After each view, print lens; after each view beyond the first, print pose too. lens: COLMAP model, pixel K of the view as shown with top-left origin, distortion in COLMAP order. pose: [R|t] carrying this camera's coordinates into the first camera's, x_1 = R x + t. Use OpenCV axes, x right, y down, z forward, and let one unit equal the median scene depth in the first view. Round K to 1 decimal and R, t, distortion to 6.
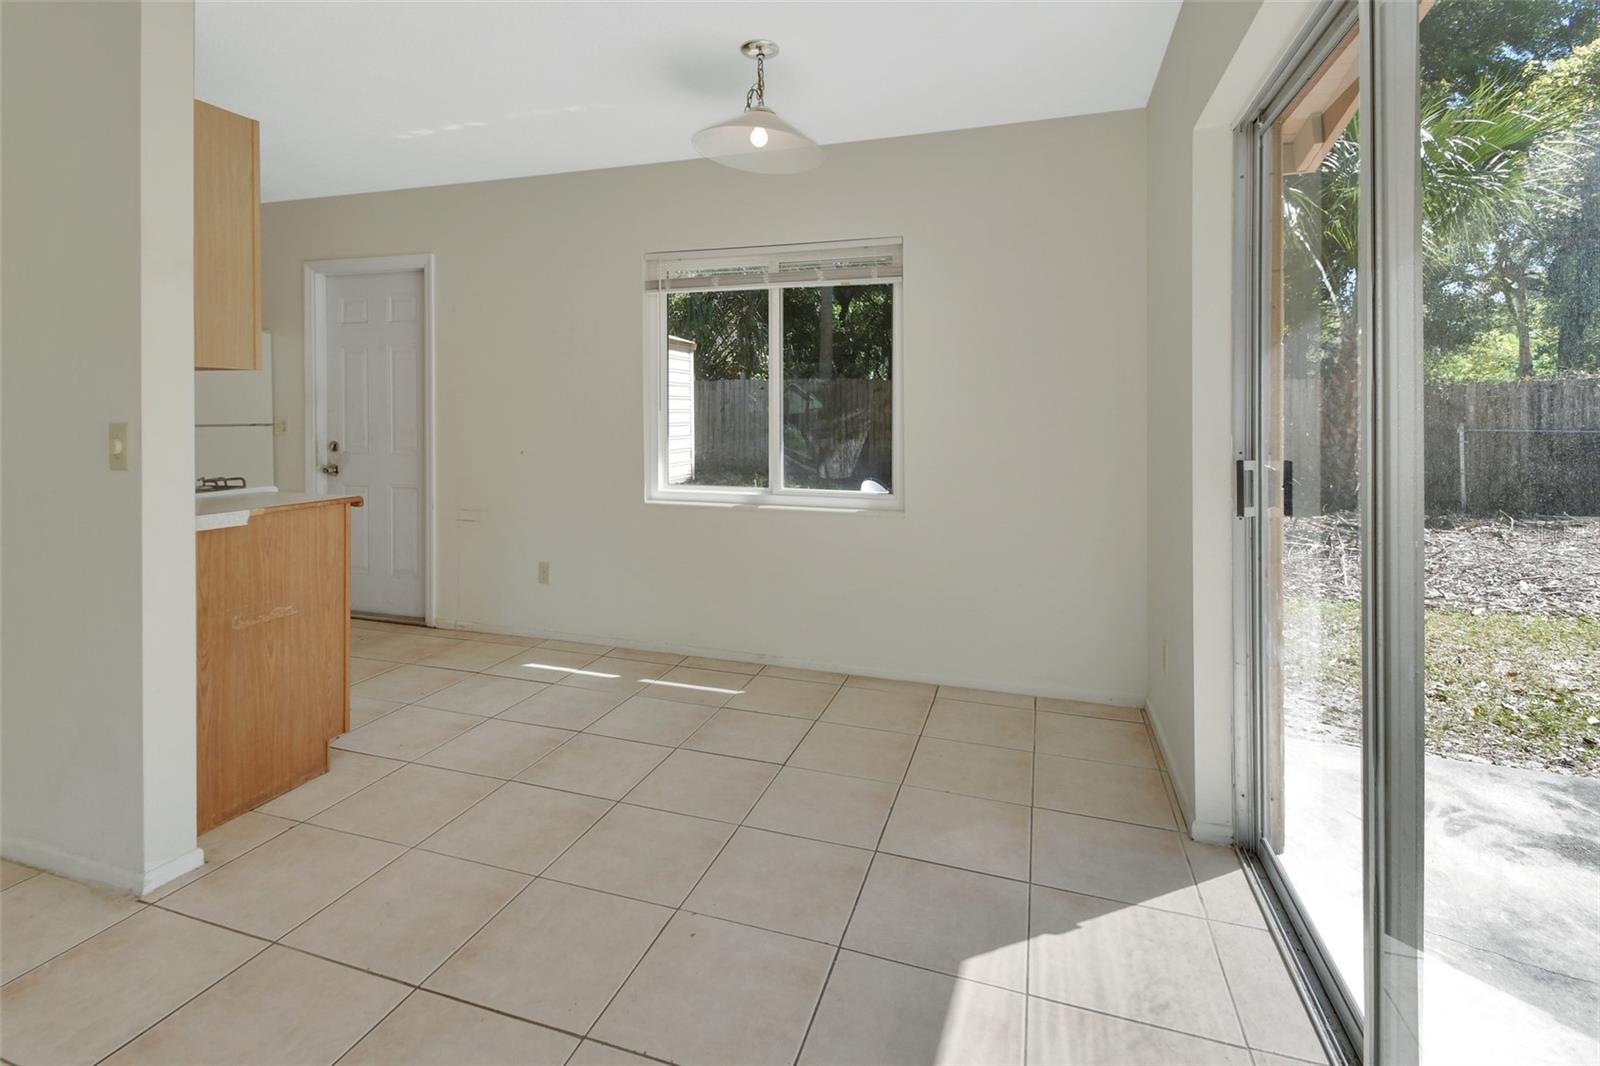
lens RADIAL K [[757.1, 0, 796.6], [0, 757.1, 526.8], [0, 0, 1]] dist [0.021820, -0.017281]
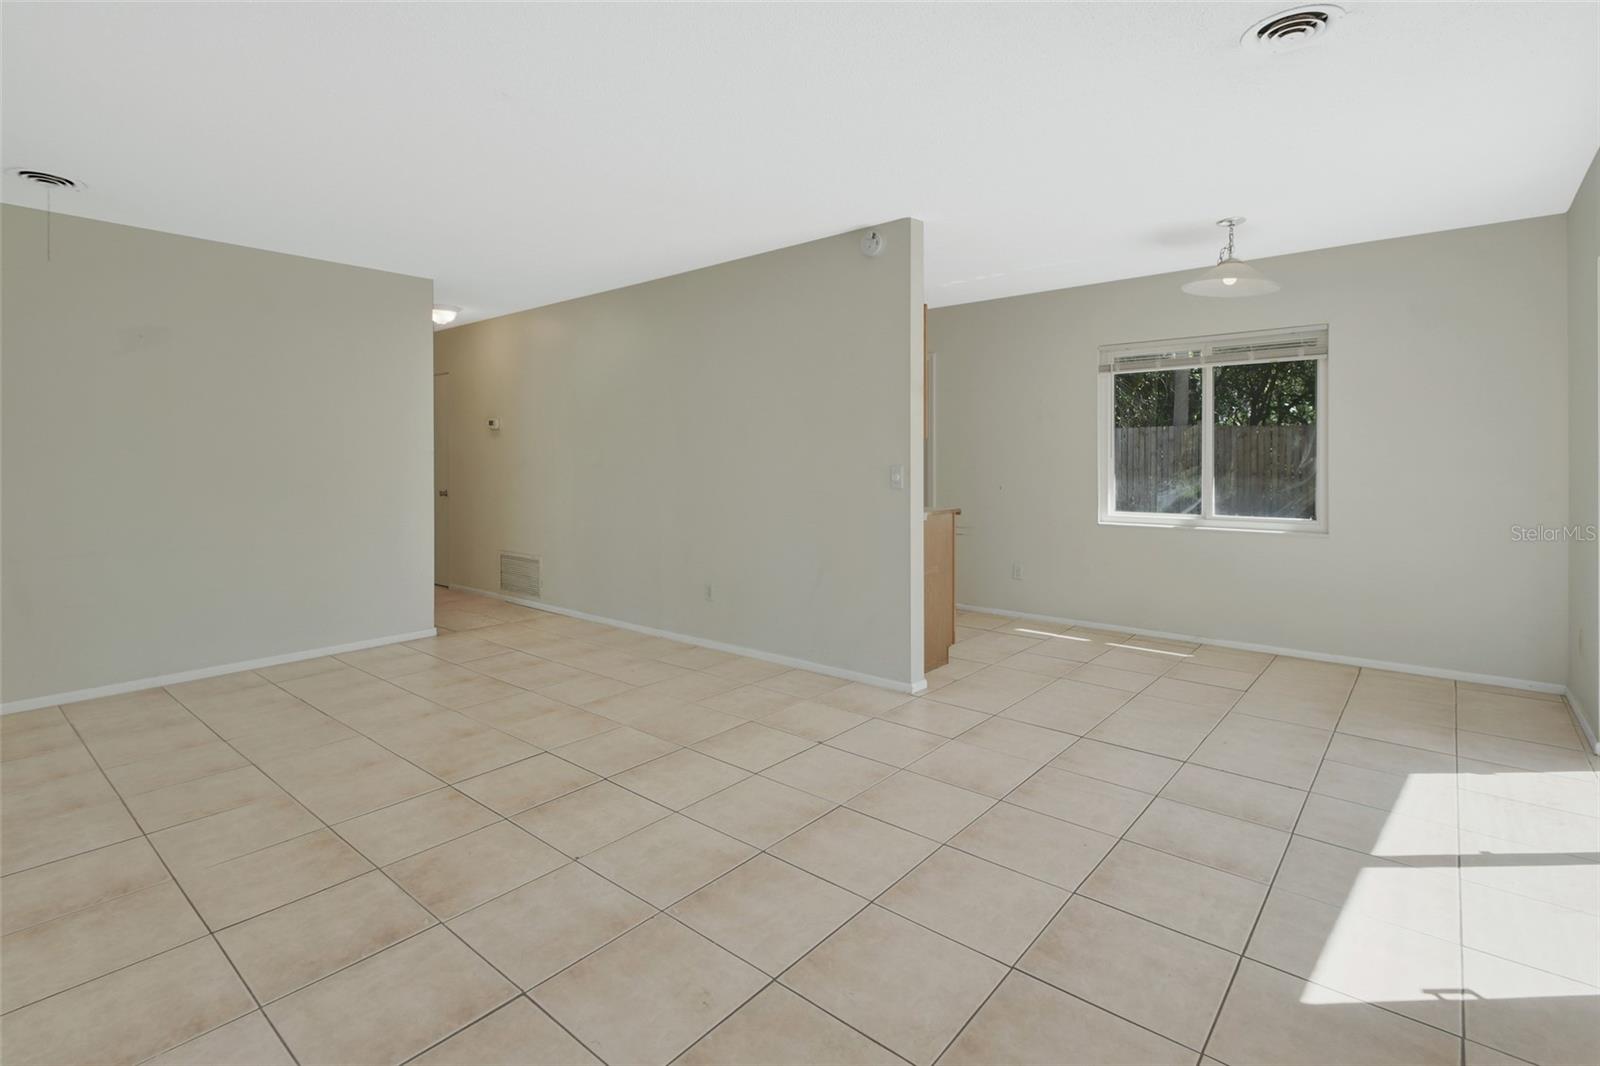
lens RADIAL K [[757.1, 0, 796.6], [0, 757.1, 526.8], [0, 0, 1]] dist [0.021820, -0.017281]
pose [[0.923065, 0.025503, -0.383797, -0.199998], [-0.050267, 0.997240, -0.054631, 0.087309], [0.381345, 0.069721, 0.921800, -0.556656]]
